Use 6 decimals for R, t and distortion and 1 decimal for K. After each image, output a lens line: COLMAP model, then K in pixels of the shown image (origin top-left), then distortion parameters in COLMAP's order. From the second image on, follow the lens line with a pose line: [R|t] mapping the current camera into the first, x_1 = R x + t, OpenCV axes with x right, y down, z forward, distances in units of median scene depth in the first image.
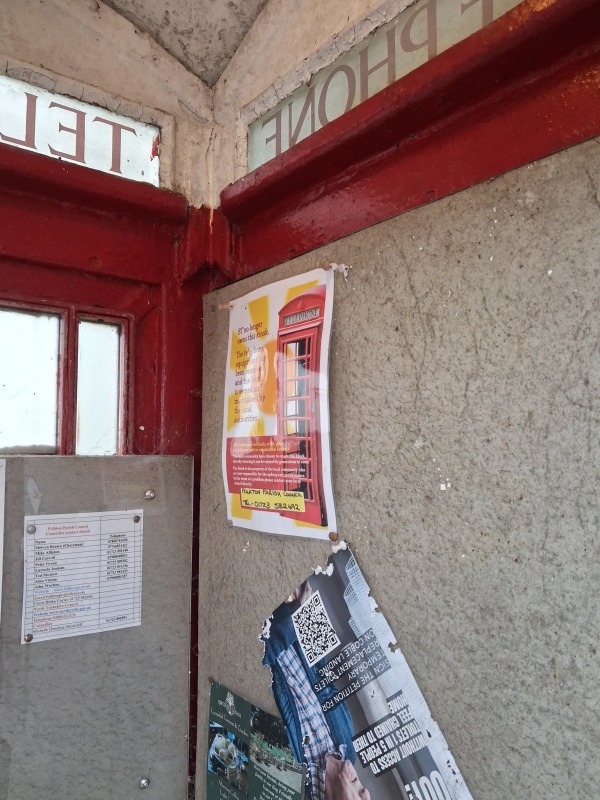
lens RADIAL K [[619.8, 0, 300.0], [0, 619.8, 400.0], [0, 0, 1]] dist [0.029200, -0.005780]
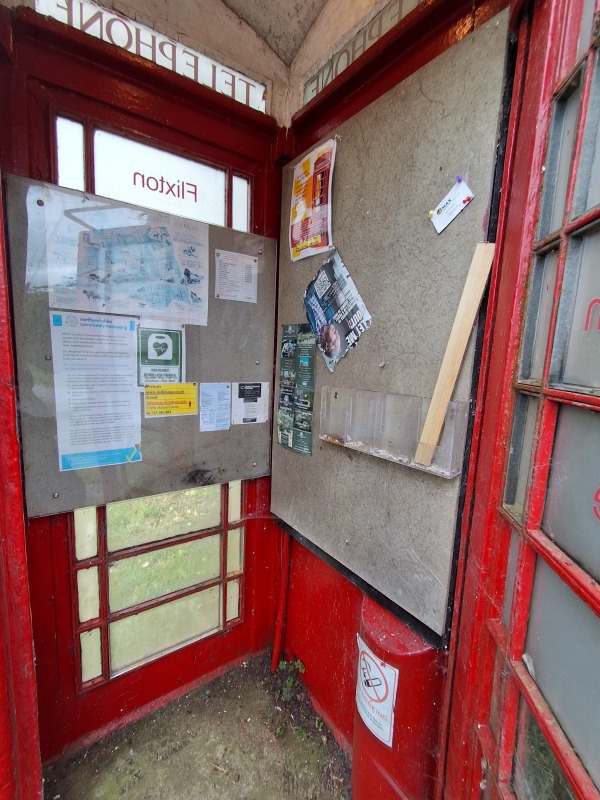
lens RADIAL K [[362.6, 0, 309.2], [0, 362.6, 400.7], [0, 0, 1]] dist [-0.000130, -0.000067]
pose [[0.998199, 0.048647, -0.035100, 0.040463], [-0.040304, 0.977247, 0.208242, 0.457171], [0.044431, -0.206452, 0.977447, -0.592135]]
